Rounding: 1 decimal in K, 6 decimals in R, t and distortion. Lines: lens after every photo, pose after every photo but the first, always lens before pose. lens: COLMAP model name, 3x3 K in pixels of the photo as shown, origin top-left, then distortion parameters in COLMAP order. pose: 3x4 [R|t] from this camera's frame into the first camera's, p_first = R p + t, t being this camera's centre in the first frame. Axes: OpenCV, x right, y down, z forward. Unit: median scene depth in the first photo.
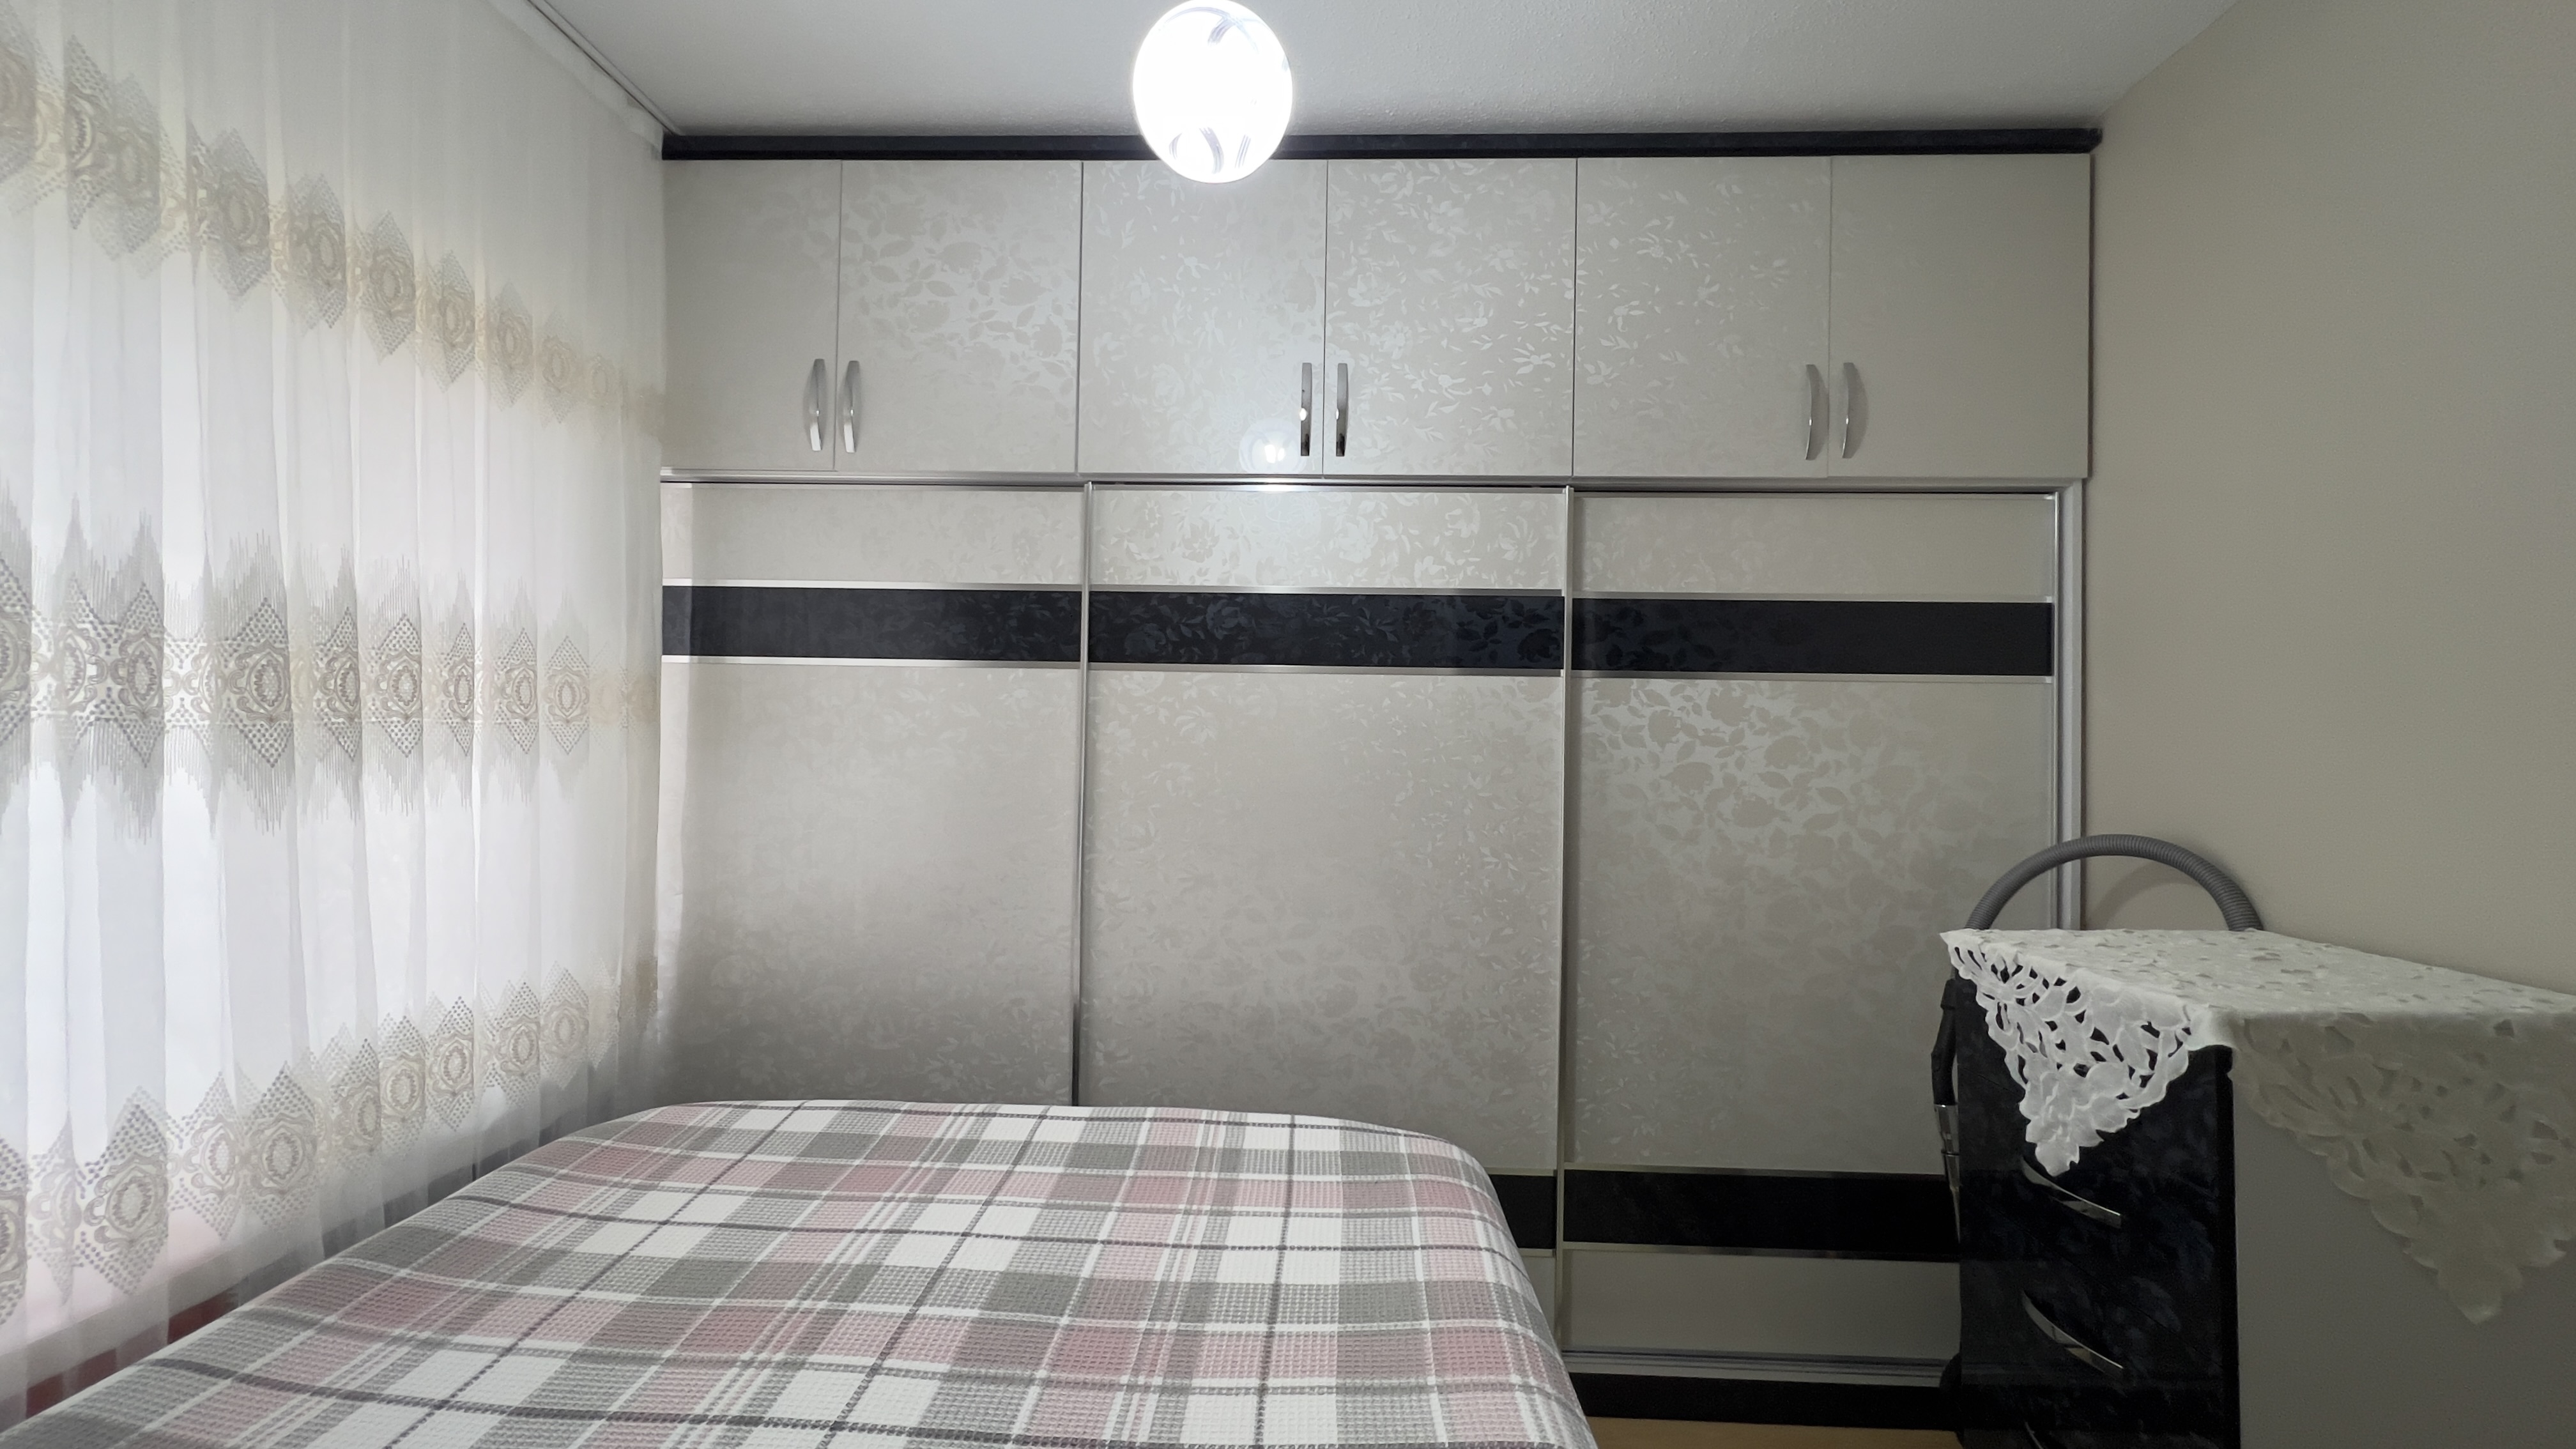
lens RADIAL K [[1027.0, 0, 1281.3], [0, 1027.0, 727.8], [0, 0, 1]] dist [0.001402, -0.000685]
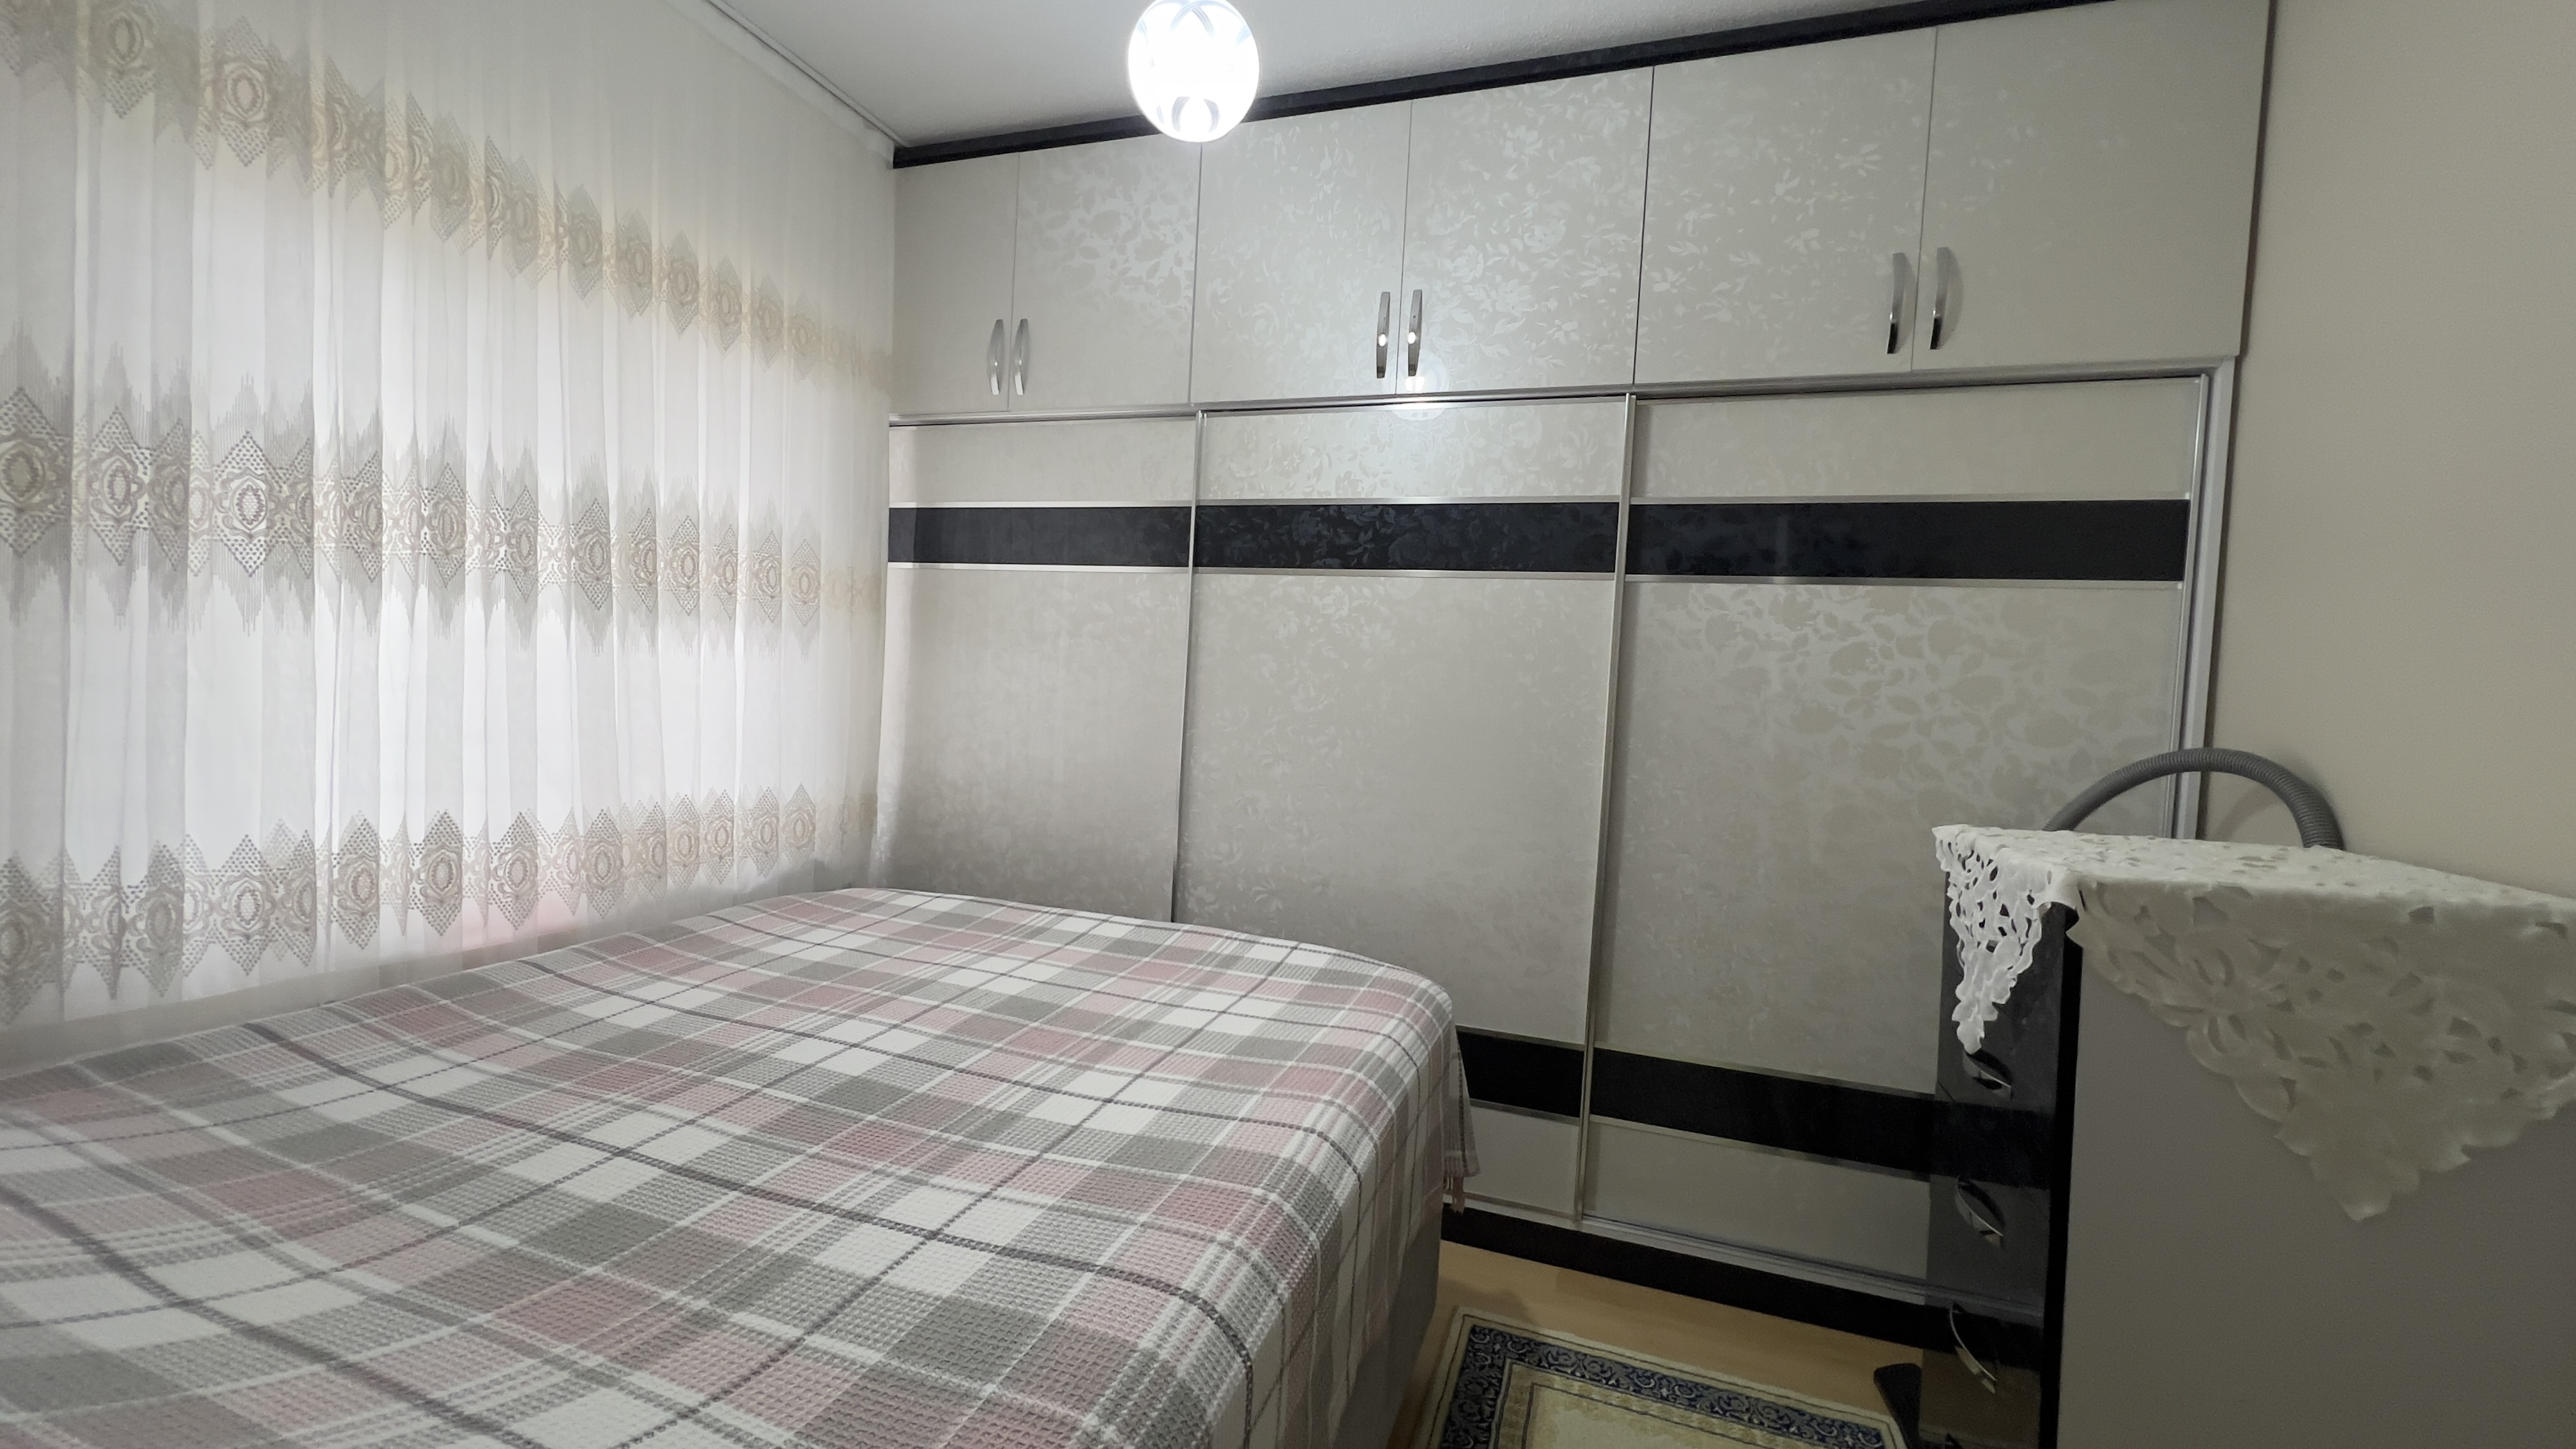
lens RADIAL K [[1027.0, 0, 1276.2], [0, 1027.0, 725.4], [0, 0, 1]] dist [0.001402, -0.000685]
pose [[0.955768, 0.045824, -0.290530, 0.266392], [-0.034789, 0.998468, 0.043038, 0.067614], [0.292057, -0.031027, 0.955898, -0.103744]]
